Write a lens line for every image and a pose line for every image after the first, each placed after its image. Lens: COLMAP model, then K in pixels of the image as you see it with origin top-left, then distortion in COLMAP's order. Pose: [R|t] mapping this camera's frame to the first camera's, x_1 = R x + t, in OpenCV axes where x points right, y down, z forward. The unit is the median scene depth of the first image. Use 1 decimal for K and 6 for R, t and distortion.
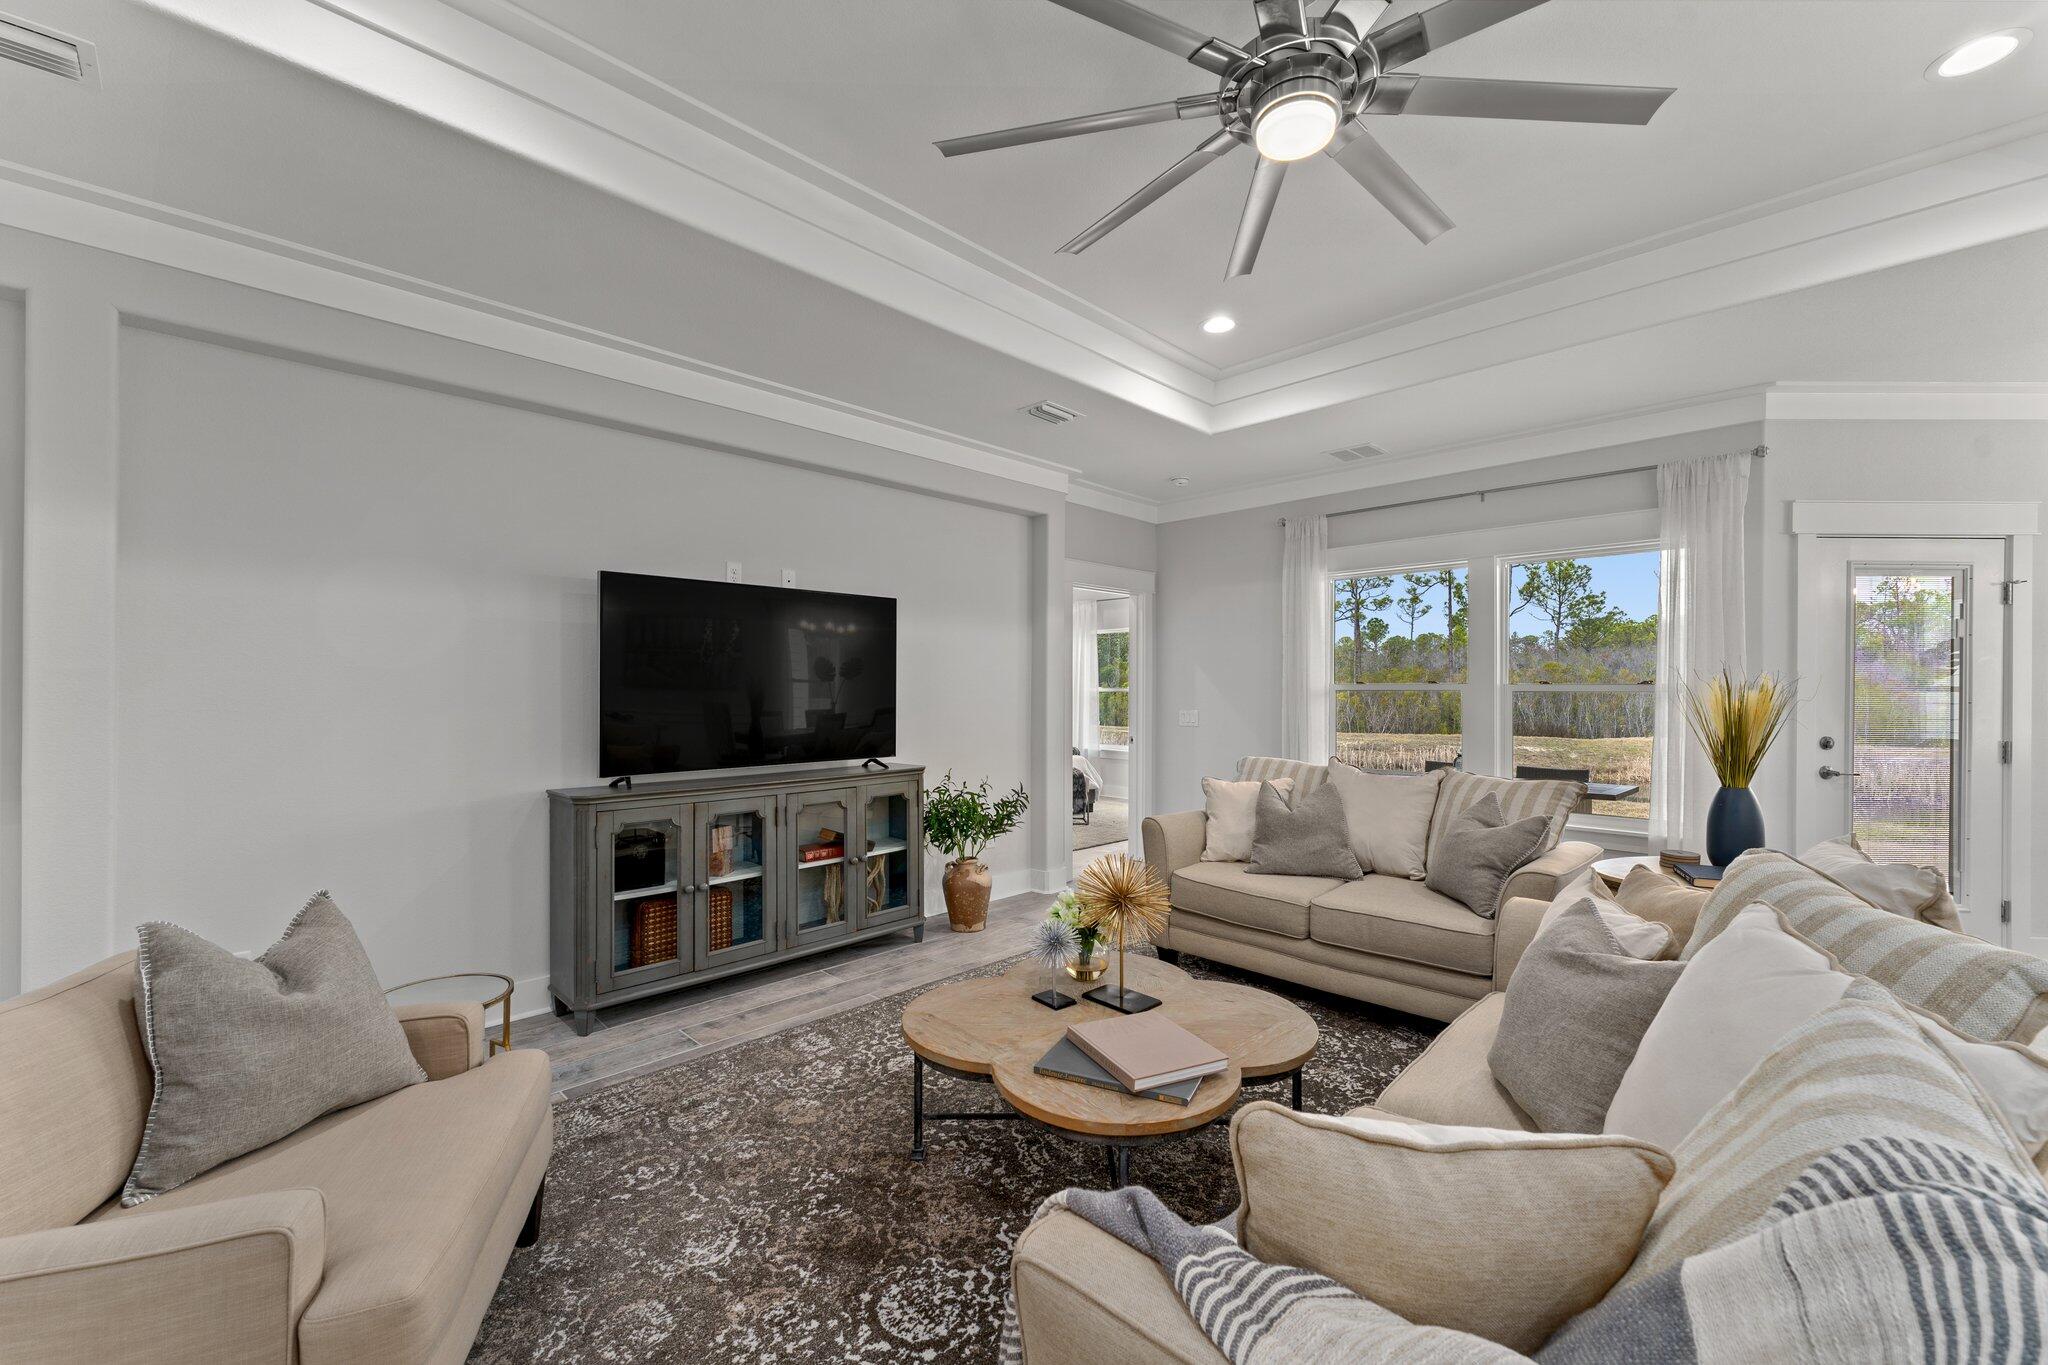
lens RADIAL K [[824.8, 0, 1024.1], [0, 824.8, 687.6], [0, 0, 1]] dist [0.003409, -0.000671]
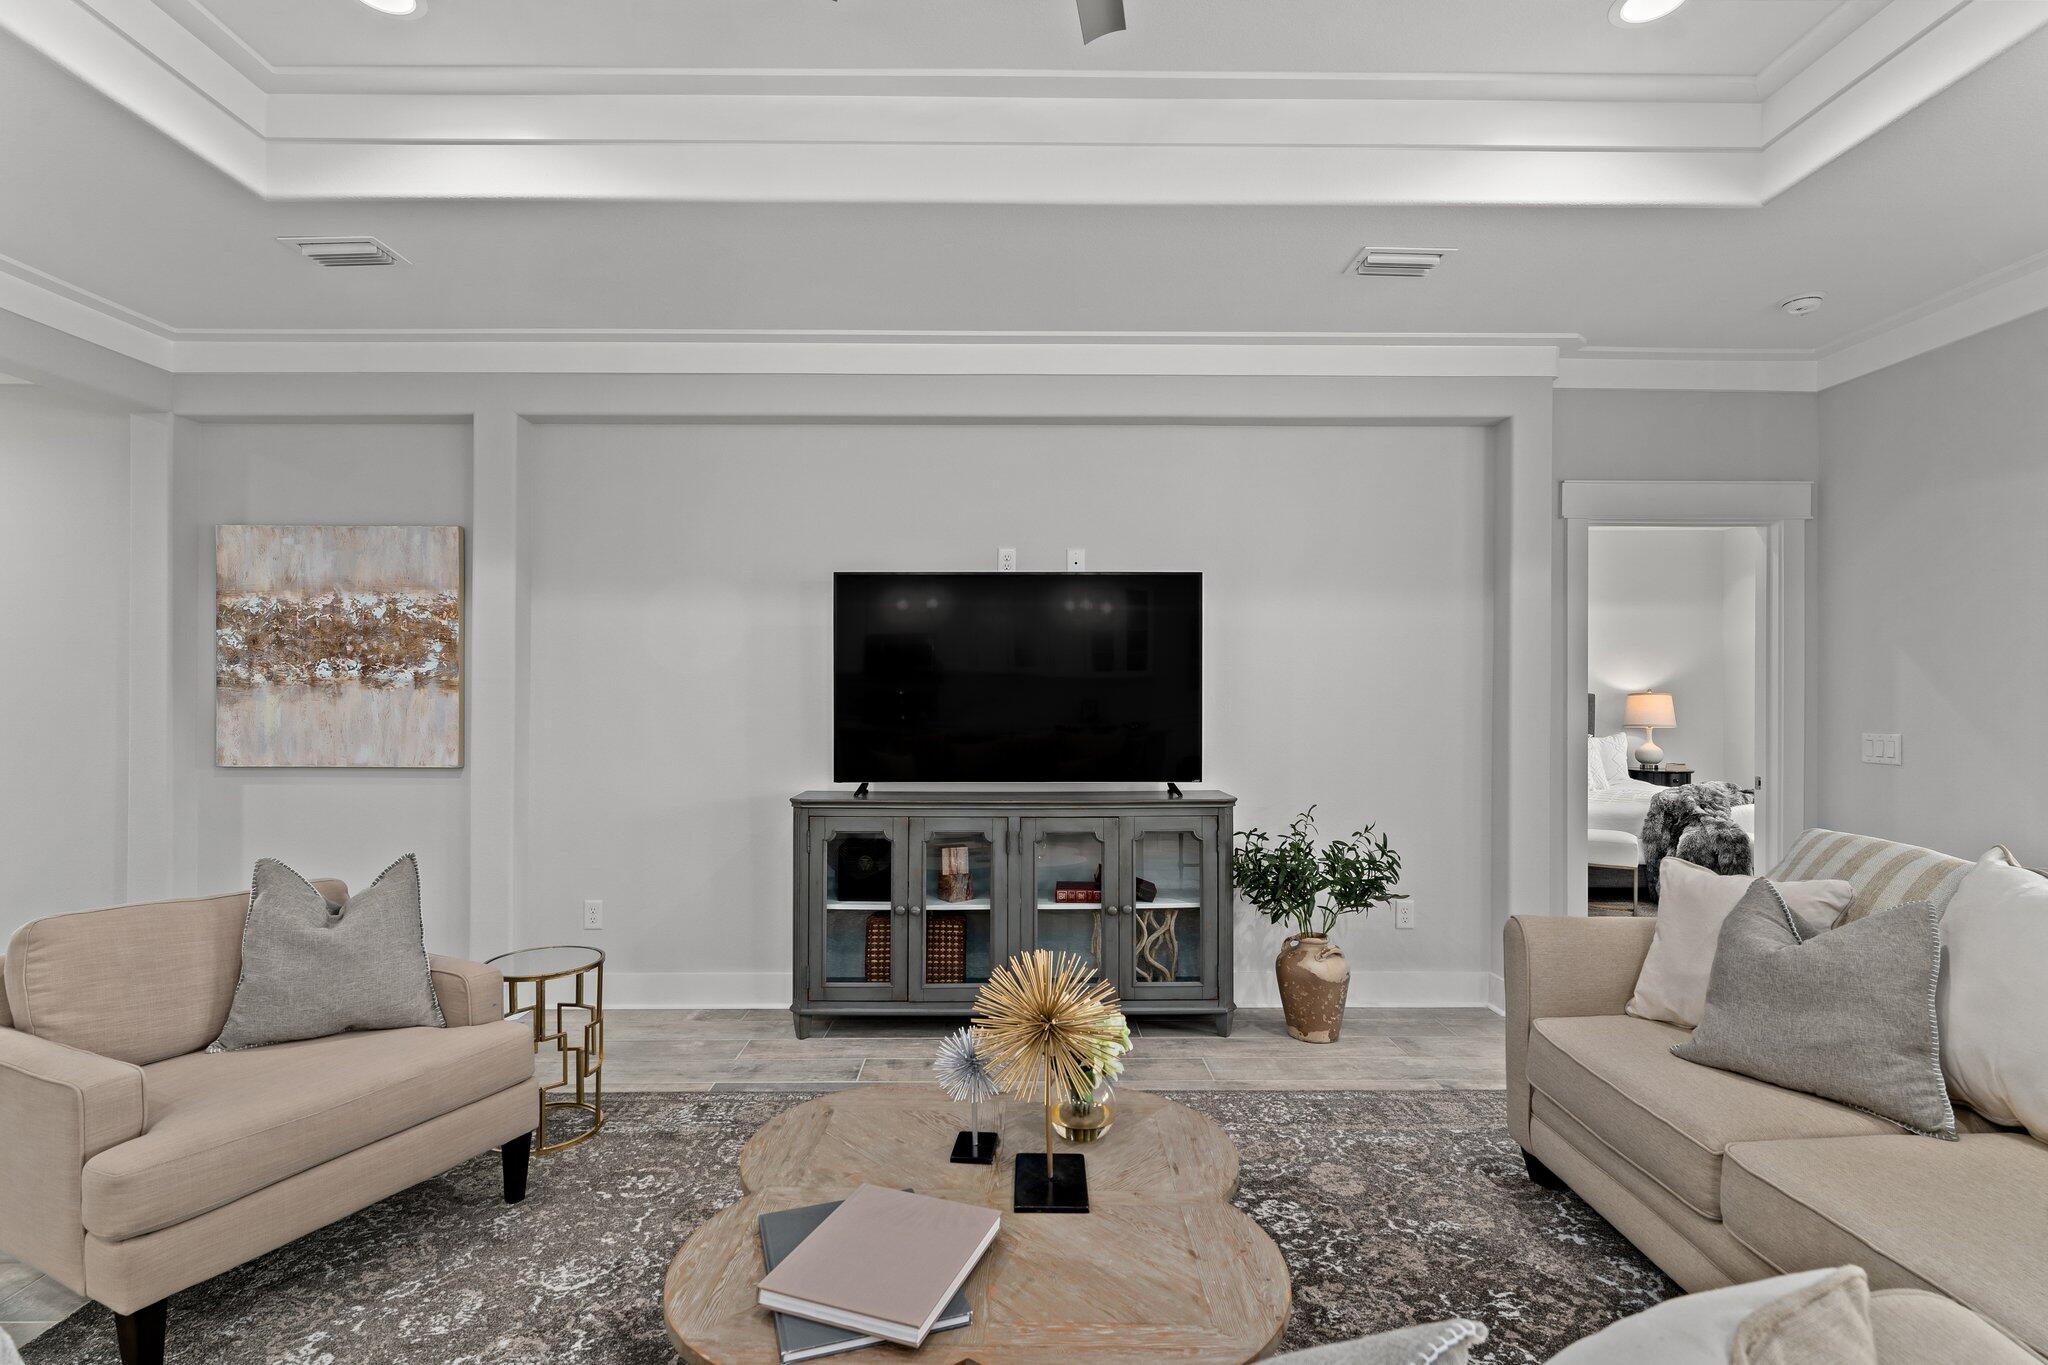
lens RADIAL K [[975.2, 0, 1027.2], [0, 975.2, 685.4], [0, 0, 1]] dist [0.002540, -0.001739]
pose [[0.710622, -0.004228, -0.703561, 0.394227], [-0.000182, 0.999981, -0.006193, 0.001011], [0.703574, 0.004529, 0.710608, 0.281546]]
